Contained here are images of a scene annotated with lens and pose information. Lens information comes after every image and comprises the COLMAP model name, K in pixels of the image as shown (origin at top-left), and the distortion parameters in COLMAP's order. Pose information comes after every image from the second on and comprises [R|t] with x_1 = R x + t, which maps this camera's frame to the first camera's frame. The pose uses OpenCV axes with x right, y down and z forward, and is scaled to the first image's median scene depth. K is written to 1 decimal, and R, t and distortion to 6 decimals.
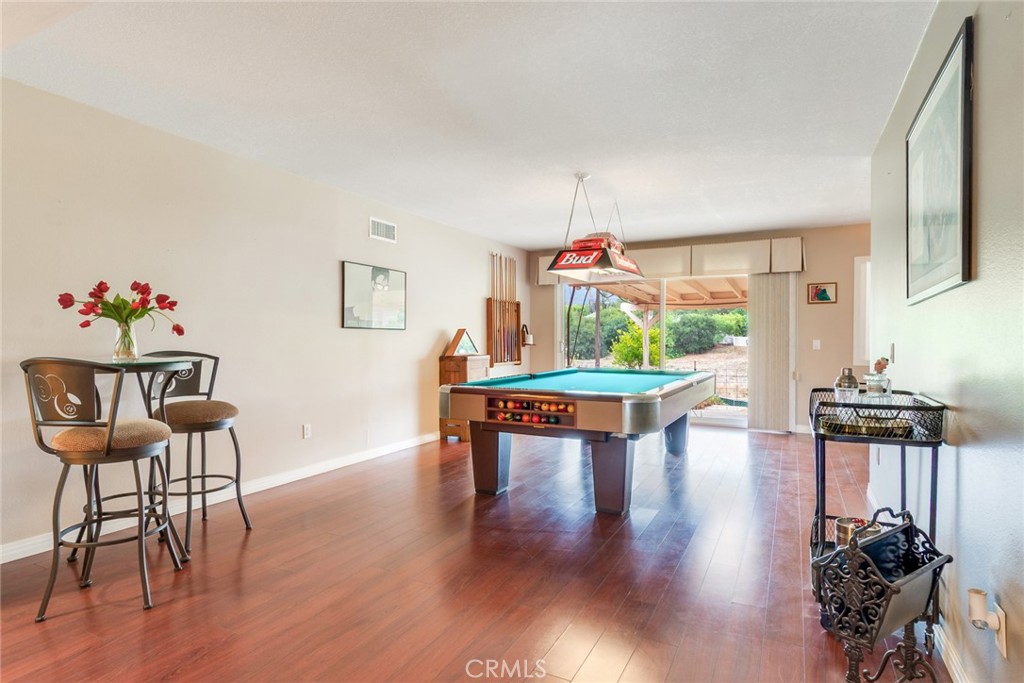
lens RADIAL K [[549.2, 0, 493.8], [0, 549.2, 346.1], [0, 0, 1]] dist [-0.000137, -0.004904]
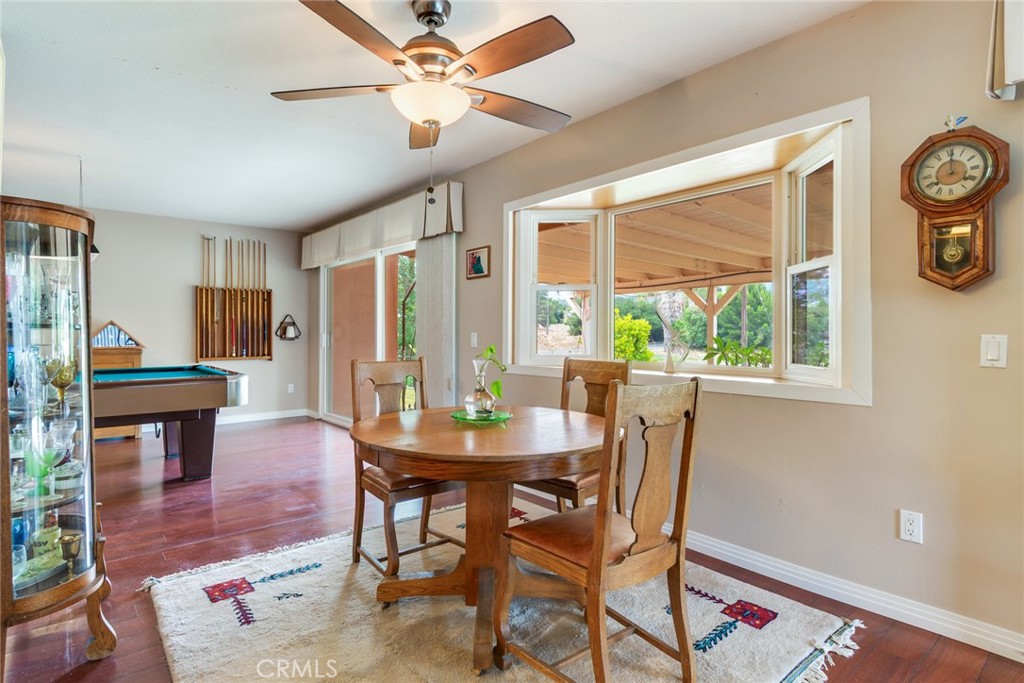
lens RADIAL K [[549.2, 0, 503.6], [0, 549.2, 337.3], [0, 0, 1]] dist [-0.000137, -0.004904]
pose [[0.926246, 0.005606, -0.376878, 1.345257], [-0.007369, 0.999968, -0.003237, -0.005908], [0.376848, 0.005775, 0.926257, 0.599256]]
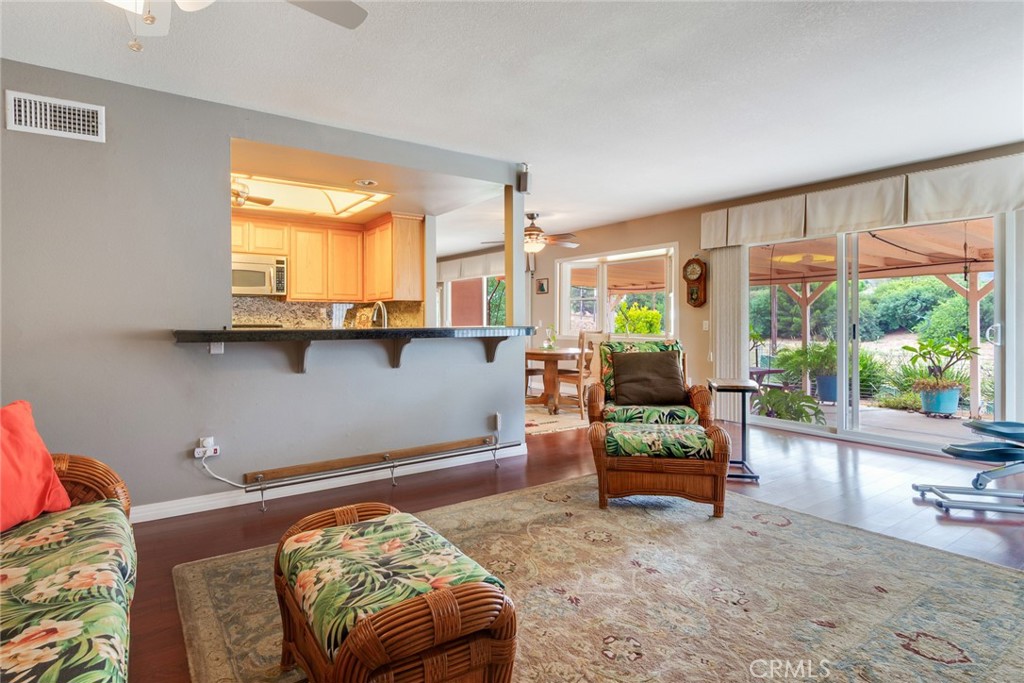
lens RADIAL K [[549.2, 0, 532.5], [0, 549.2, 318.7], [0, 0, 1]] dist [-0.000137, -0.004904]
pose [[0.912655, 0.000793, -0.408731, 1.734753], [-0.006724, 0.999892, -0.013074, 0.003302], [0.408676, 0.014680, 0.912561, -0.391070]]
